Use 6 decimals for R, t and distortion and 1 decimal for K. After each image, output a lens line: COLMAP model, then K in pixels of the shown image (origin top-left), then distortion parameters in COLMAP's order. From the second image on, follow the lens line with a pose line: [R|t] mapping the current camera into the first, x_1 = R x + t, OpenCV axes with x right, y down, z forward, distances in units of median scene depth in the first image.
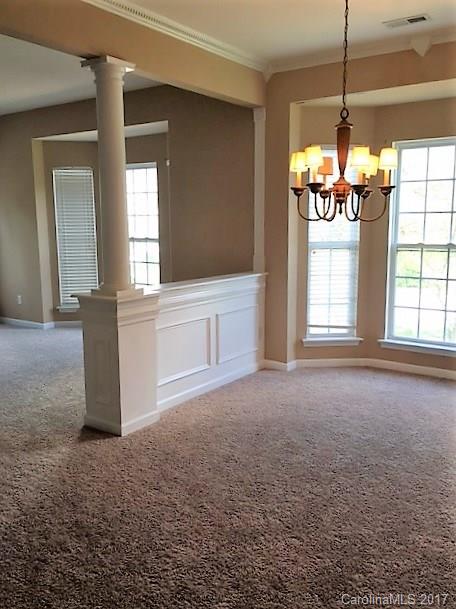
lens RADIAL K [[558.1, 0, 230.2], [0, 558.1, 304.9], [0, 0, 1]] dist [0.046479, -0.007602]
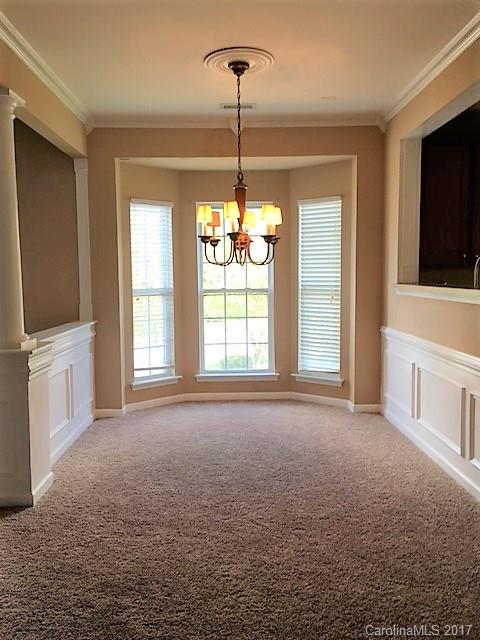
lens RADIAL K [[558.6, 0, 239.0], [0, 558.6, 319.3], [0, 0, 1]] dist [0.073823, -0.031743]
pose [[0.805198, -0.055413, 0.590412, -0.332586], [0.100120, 0.994035, -0.043247, 0.008840], [-0.584494, 0.093935, 0.805943, 0.041827]]
